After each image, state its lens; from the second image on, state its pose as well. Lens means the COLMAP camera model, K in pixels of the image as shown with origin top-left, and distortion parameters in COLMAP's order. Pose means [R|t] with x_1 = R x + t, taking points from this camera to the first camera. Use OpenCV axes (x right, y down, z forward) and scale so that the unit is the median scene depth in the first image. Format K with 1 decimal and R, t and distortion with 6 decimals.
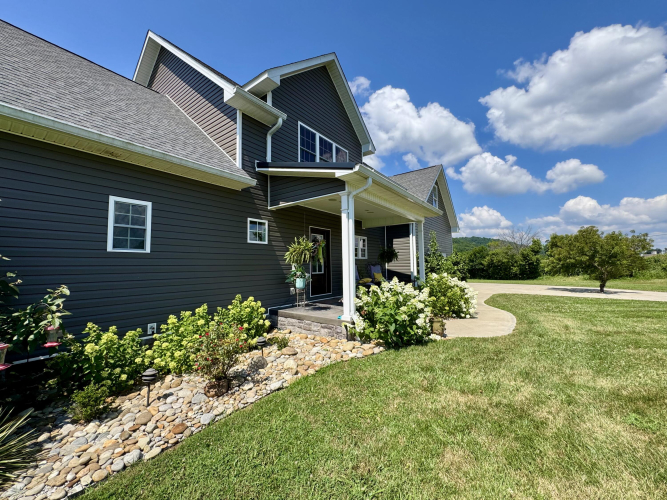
lens RADIAL K [[266.9, 0, 333.5], [0, 266.9, 250.0], [0, 0, 1]] dist [-0.002431, -0.000853]
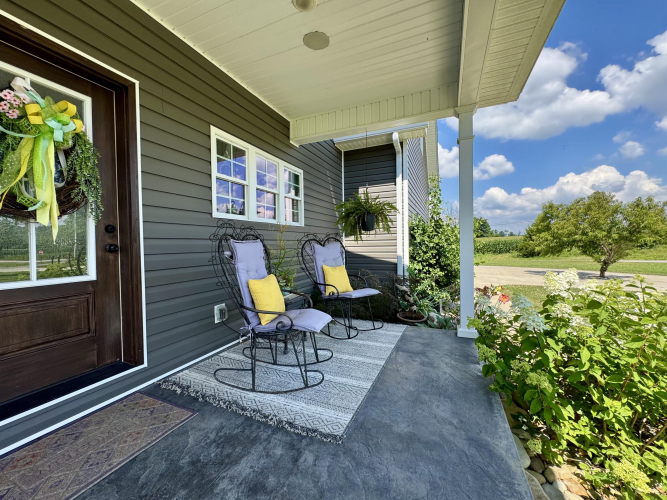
lens RADIAL K [[266.9, 0, 333.5], [0, 266.9, 250.0], [0, 0, 1]] dist [-0.002431, -0.000853]
pose [[0.975390, -0.012555, 0.220131, 0.087443], [-0.001381, 0.998010, 0.063038, 0.044994], [-0.220484, -0.061791, 0.973431, 0.653936]]
